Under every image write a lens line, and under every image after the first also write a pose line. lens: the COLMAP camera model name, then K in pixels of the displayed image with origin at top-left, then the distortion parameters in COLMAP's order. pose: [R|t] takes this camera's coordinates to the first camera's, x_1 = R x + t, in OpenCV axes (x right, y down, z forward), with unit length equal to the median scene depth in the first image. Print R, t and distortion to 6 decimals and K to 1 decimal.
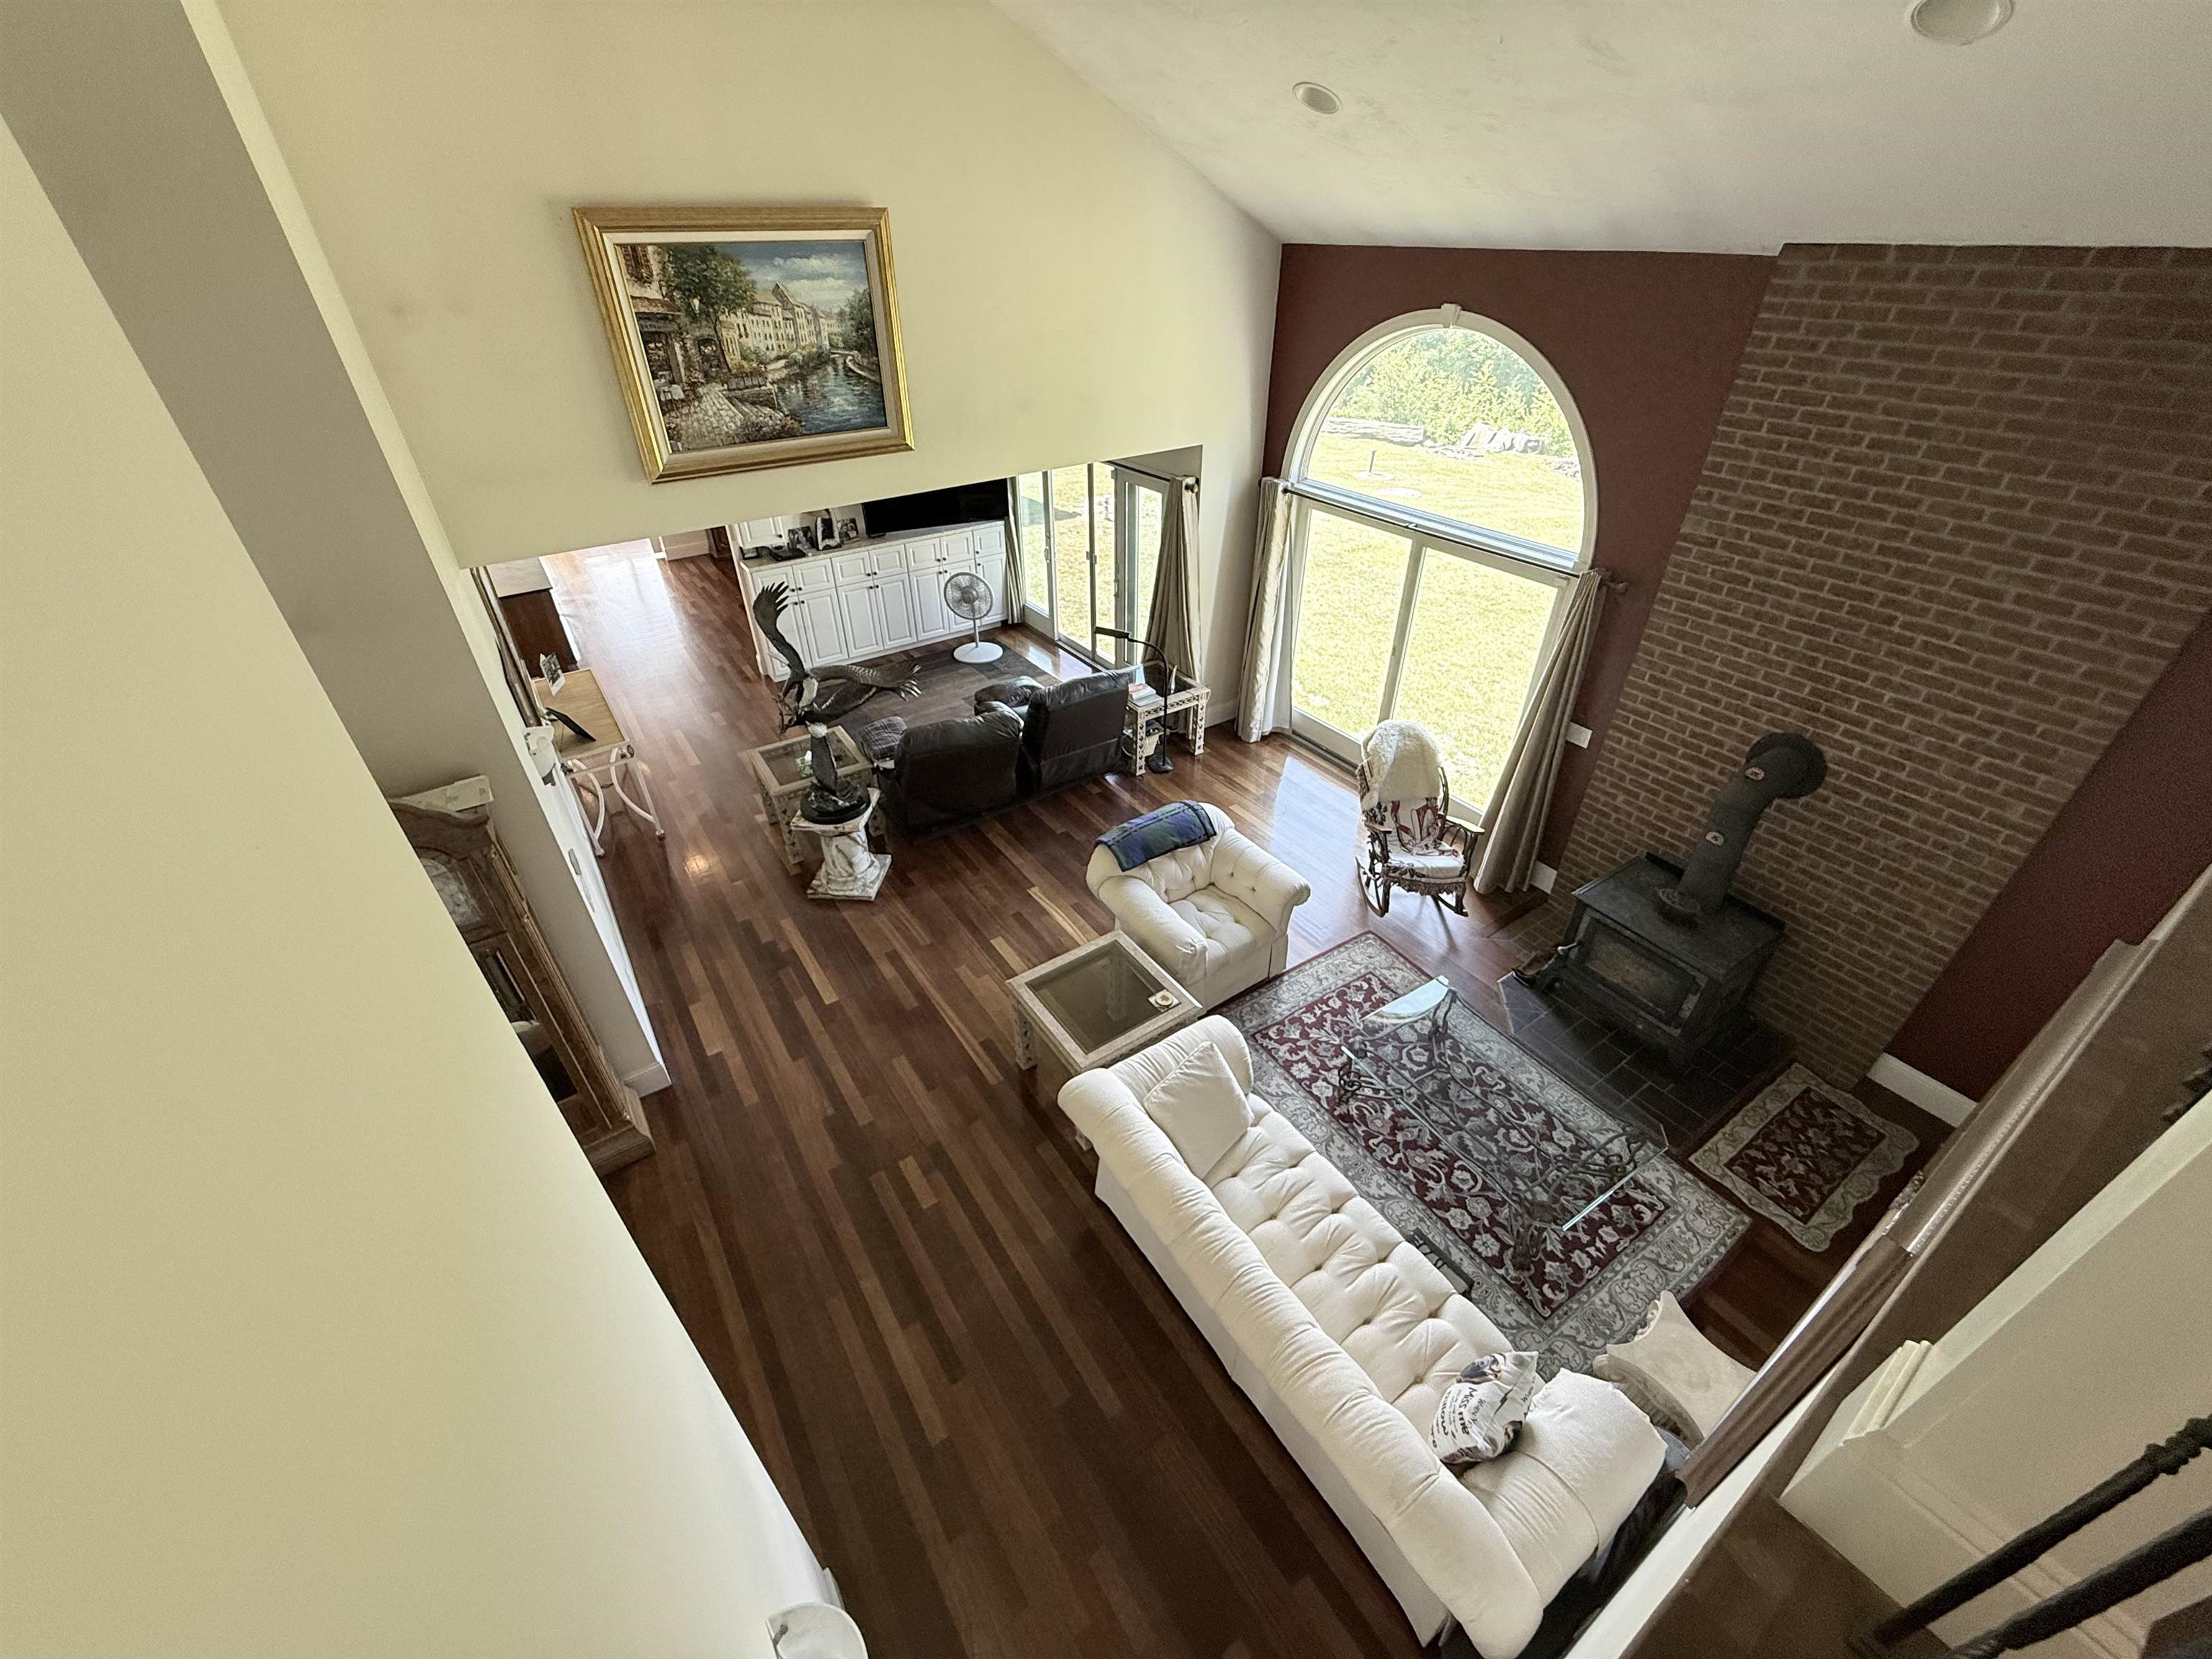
lens RADIAL K [[882.8, 0, 1099.8], [0, 882.8, 824.3], [0, 0, 1]] dist [-0.001706, 0.001037]
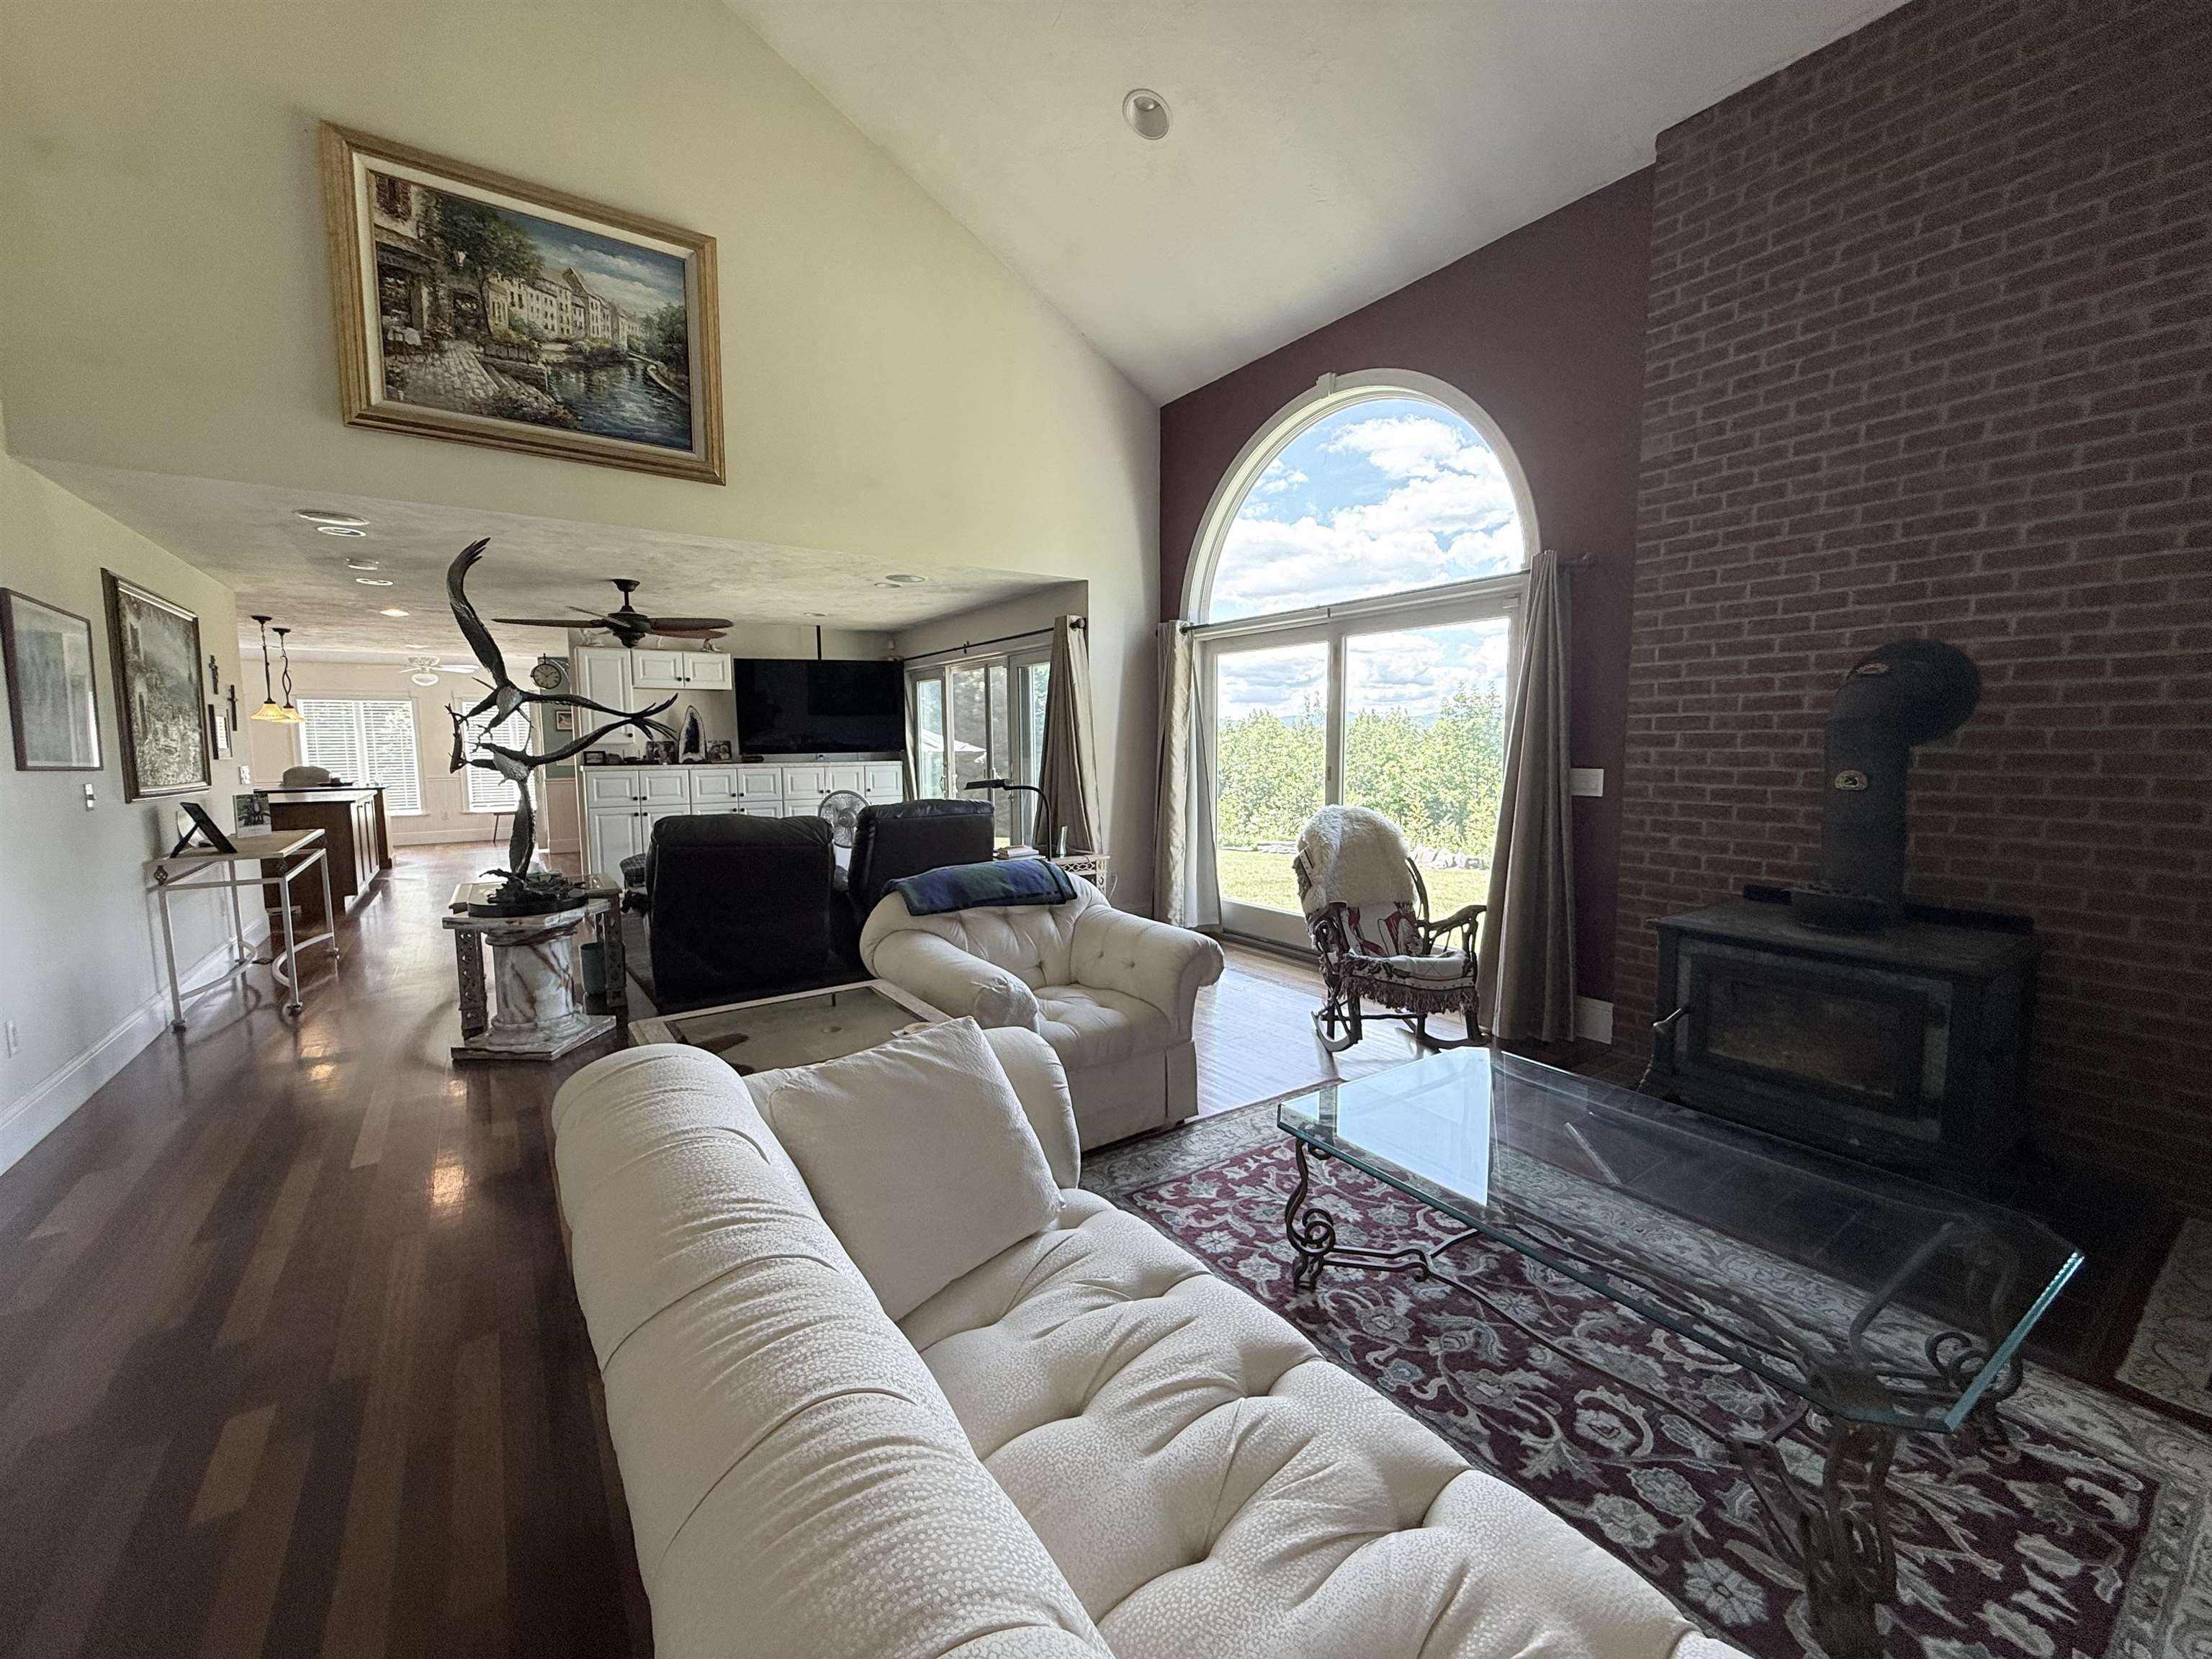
lens RADIAL K [[882.8, 0, 1099.8], [0, 882.8, 824.3], [0, 0, 1]] dist [-0.001706, 0.001037]
pose [[0.999790, 0.002203, 0.020387, 0.152210], [0.008026, 0.872859, -0.487906, 0.315486], [-0.018870, 0.487967, 0.872658, 0.457763]]
